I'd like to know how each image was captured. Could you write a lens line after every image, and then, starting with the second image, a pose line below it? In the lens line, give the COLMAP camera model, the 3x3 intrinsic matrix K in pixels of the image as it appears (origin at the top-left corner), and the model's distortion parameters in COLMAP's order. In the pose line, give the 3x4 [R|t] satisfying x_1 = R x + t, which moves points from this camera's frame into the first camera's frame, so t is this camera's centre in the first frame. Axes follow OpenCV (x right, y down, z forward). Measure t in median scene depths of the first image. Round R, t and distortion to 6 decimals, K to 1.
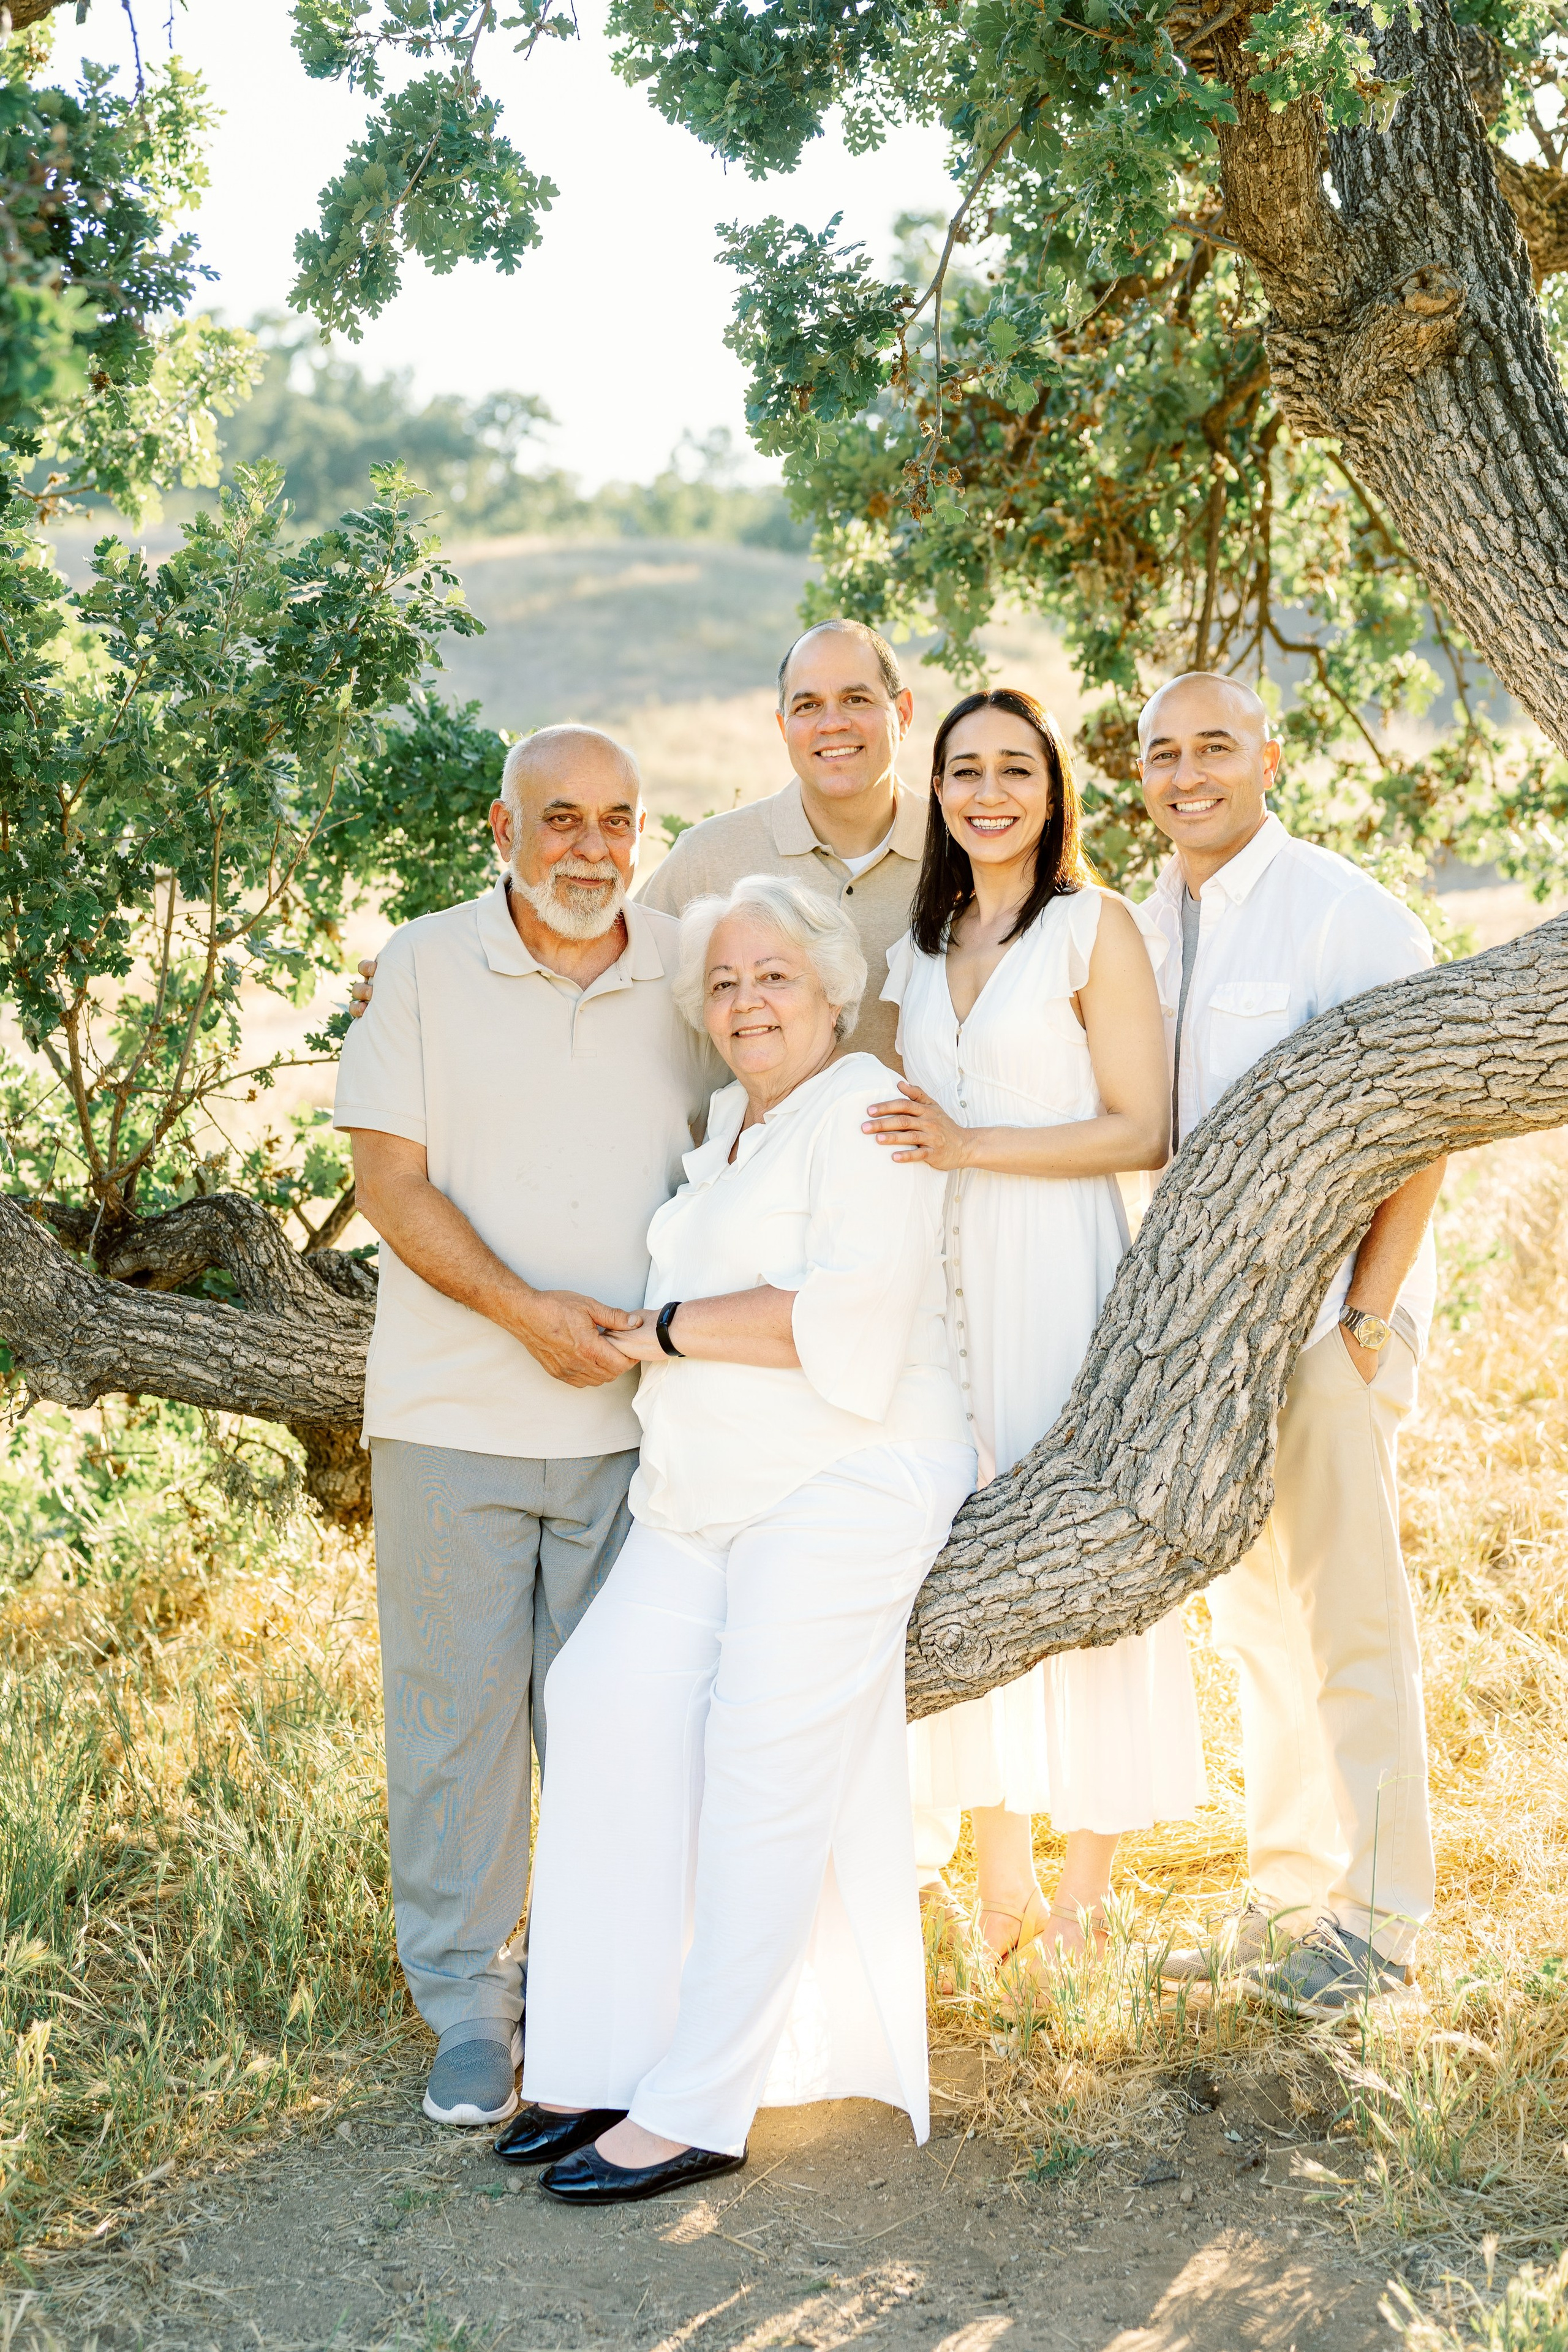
lens RADIAL K [[4467.5, 0, 698.4], [0, 4467.5, 953.8], [0, 0, 1]] dist [0.163992, 0.279375]
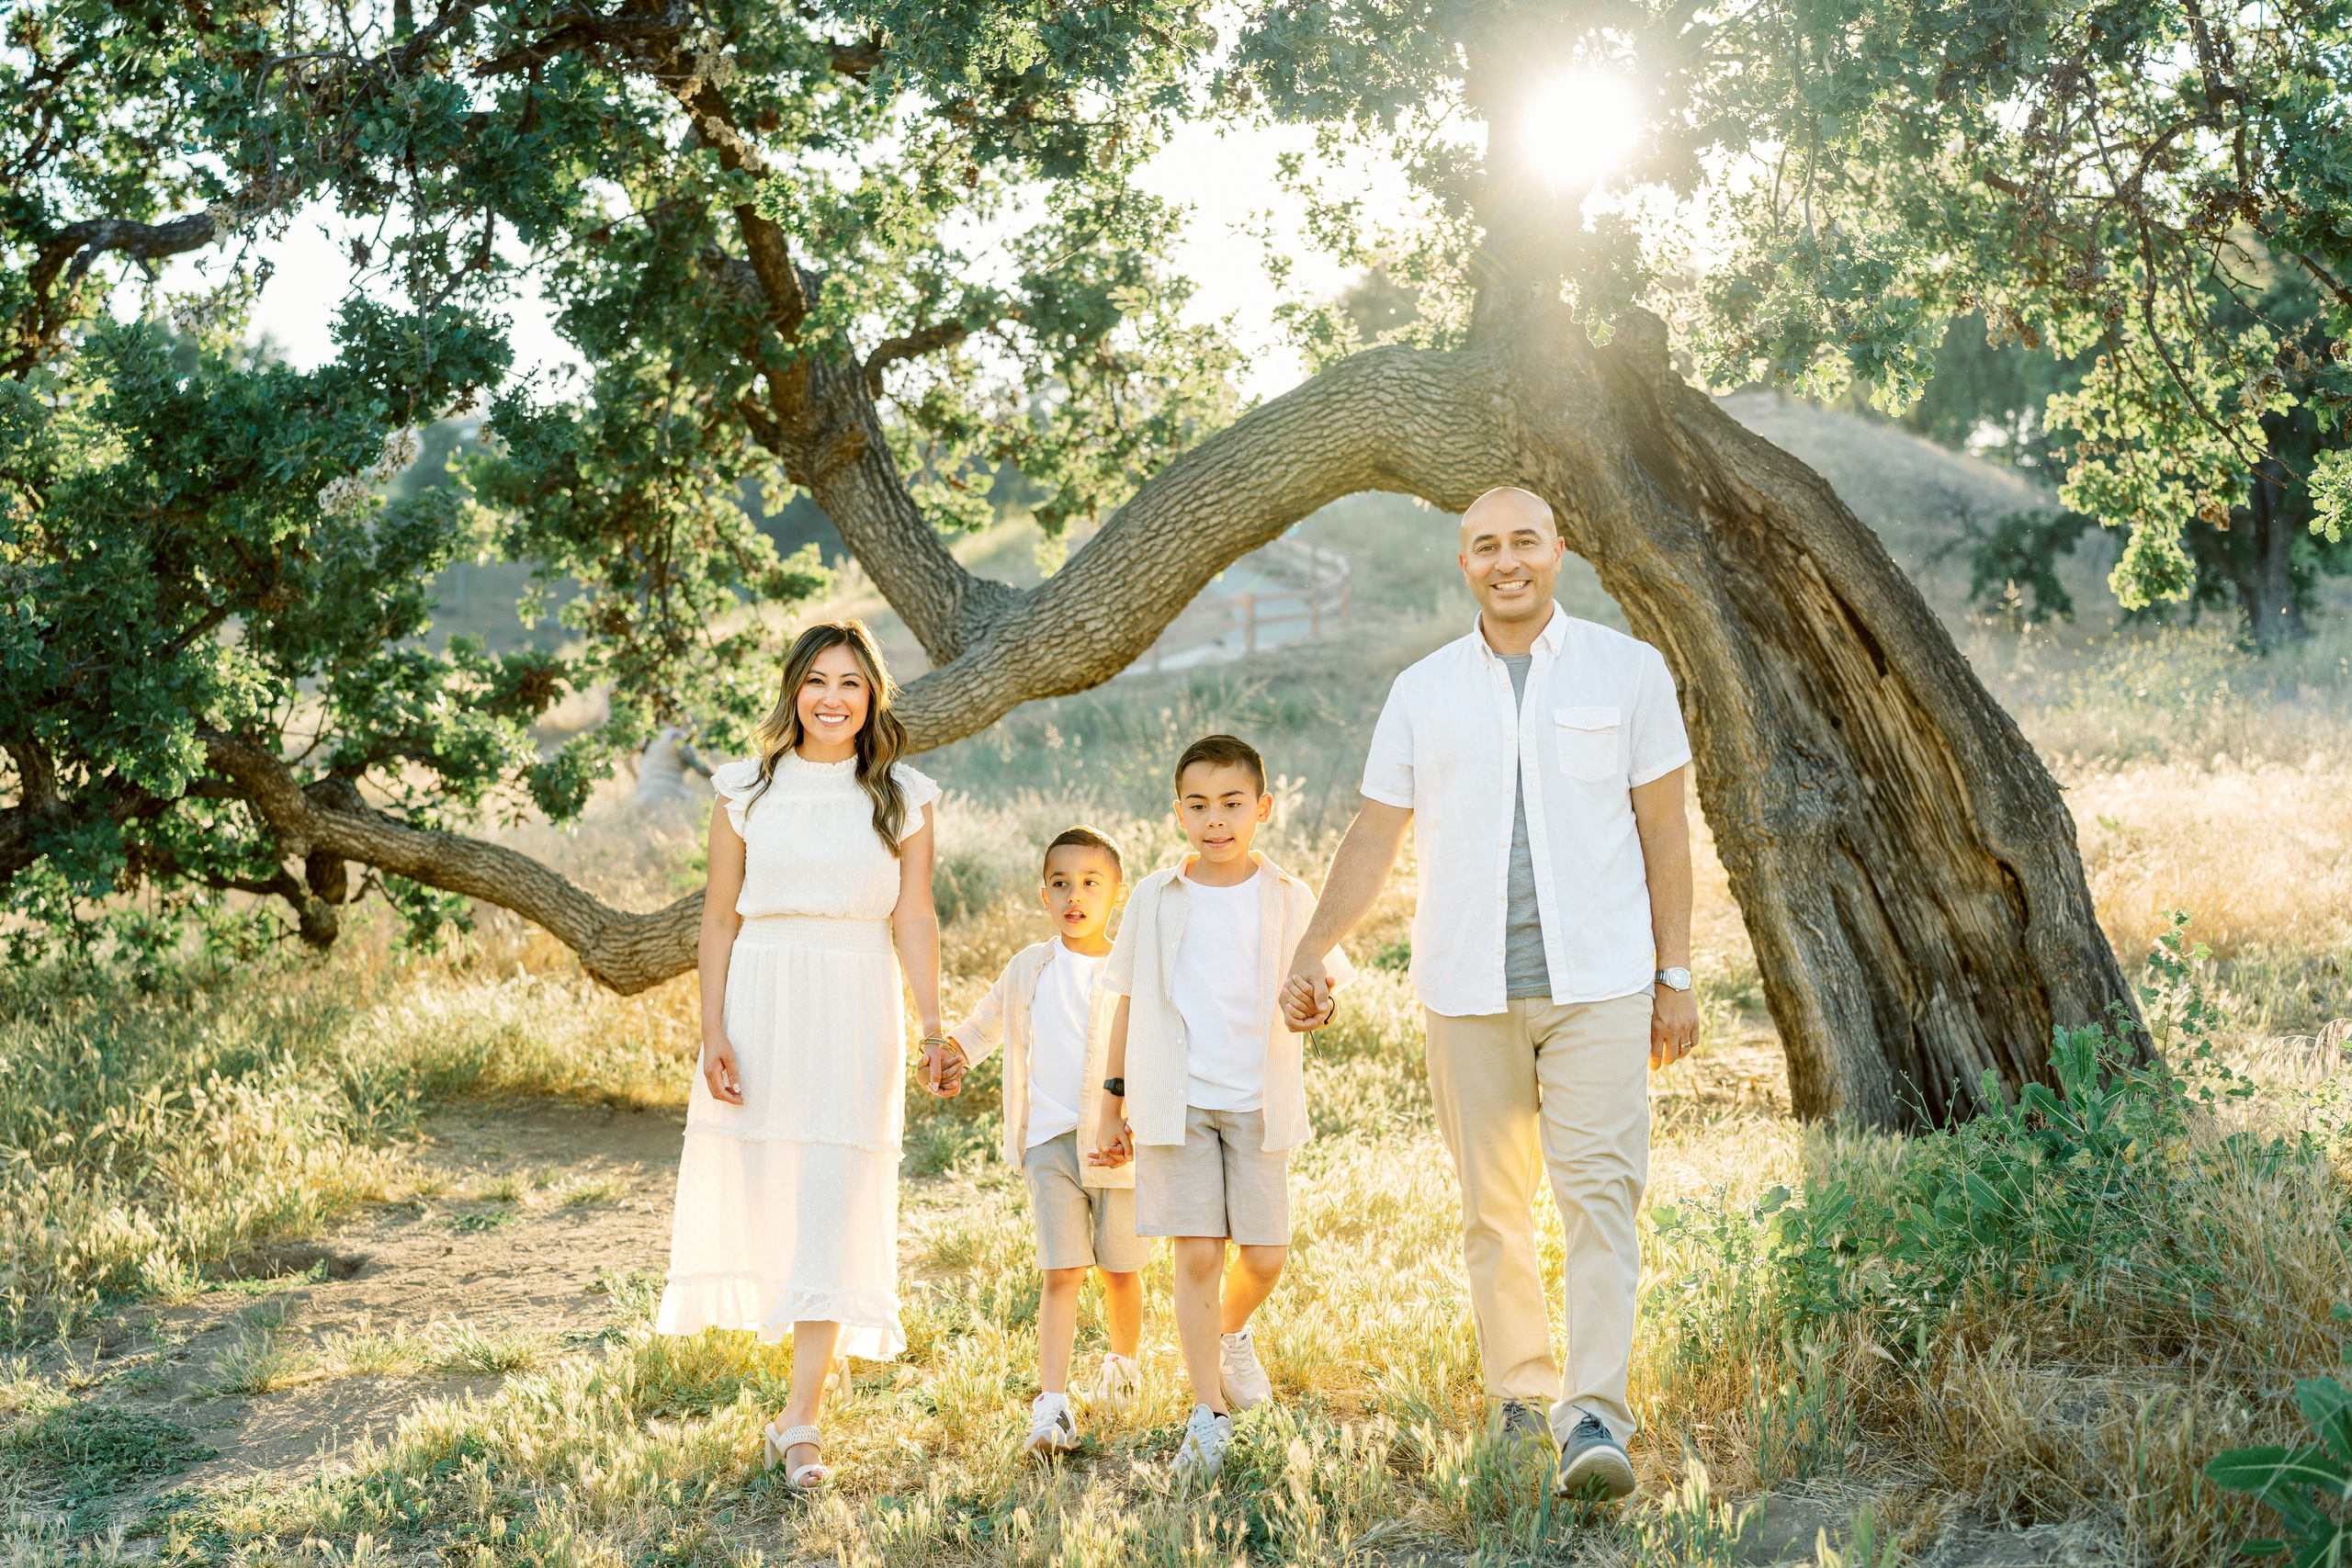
lens RADIAL K [[3052.8, 0, 1137.2], [0, 3052.8, 783.1], [0, 0, 1]] dist [0.013000, 0.390374]
pose [[0.923474, 0.034279, 0.382127, -0.354425], [-0.028814, 0.999384, -0.020018, 0.082469], [-0.382578, 0.007475, 0.923893, -0.666421]]
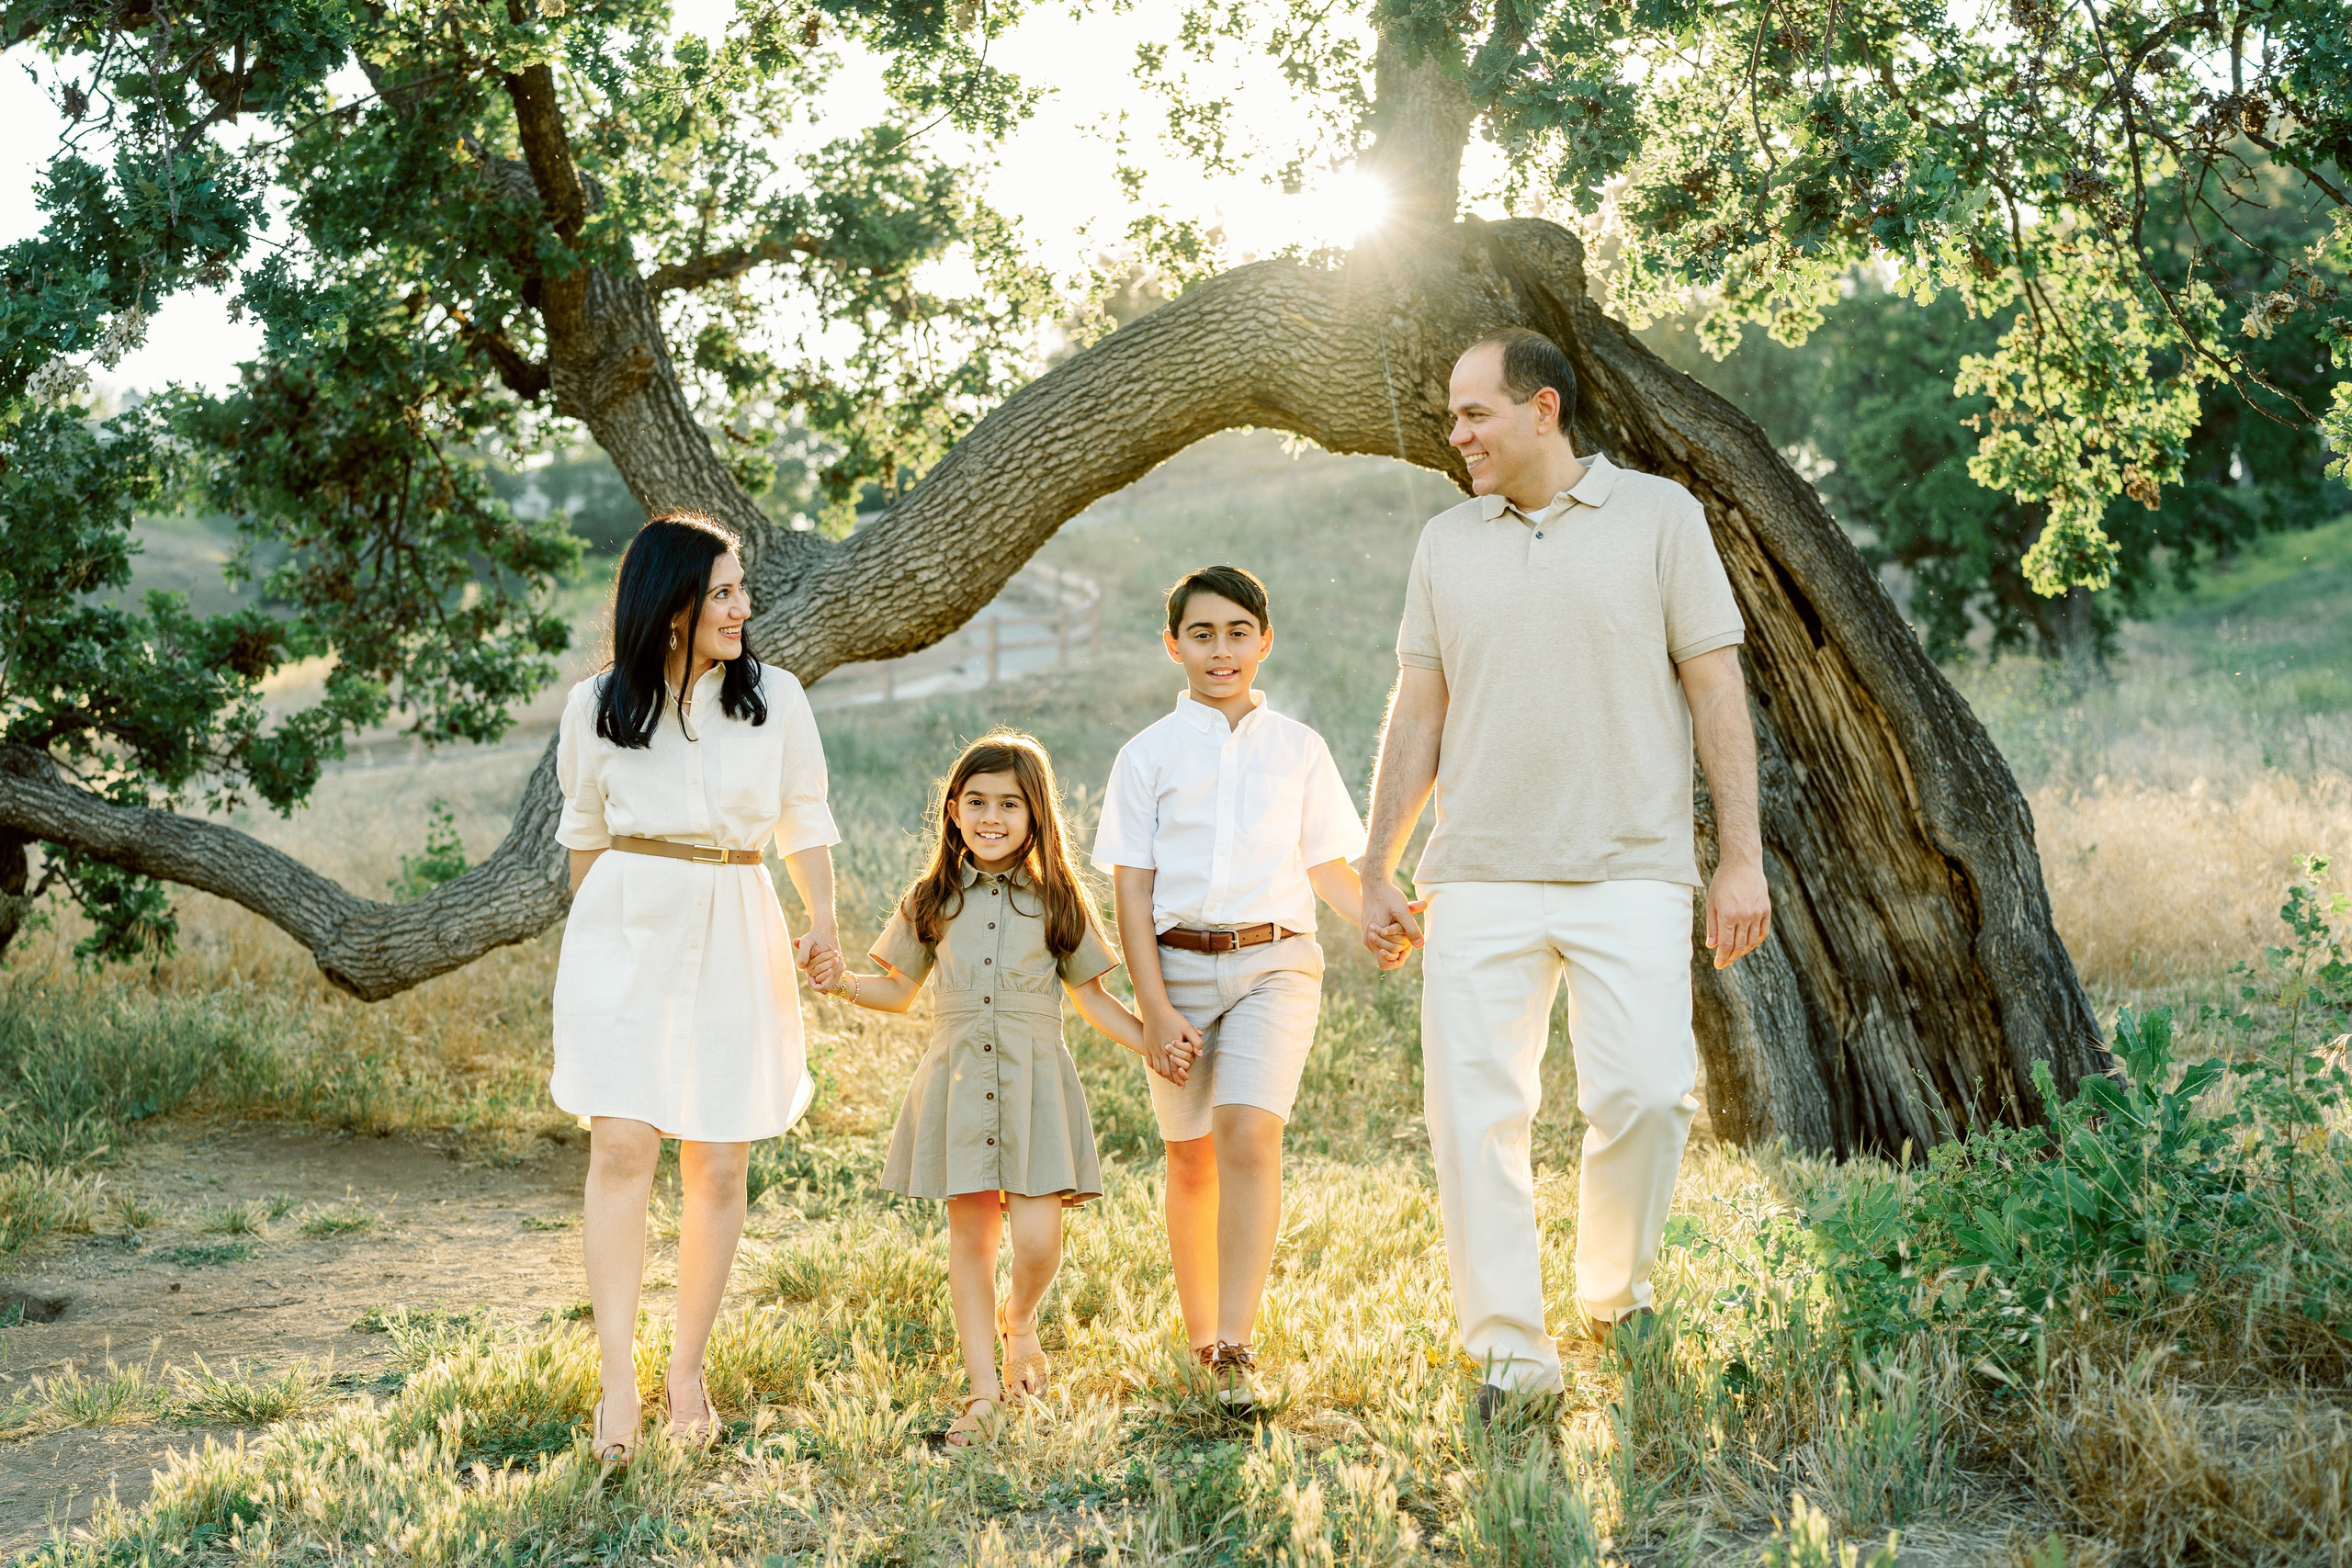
lens RADIAL K [[3312.3, 0, 1113.6], [0, 3312.3, 780.8], [0, 0, 1]] dist [0.056789, 0.145016]
pose [[0.889169, 0.052193, 0.454593, -0.370912], [-0.038277, 0.998475, -0.039769, 0.118735], [-0.455975, 0.017961, 0.889811, -0.554259]]
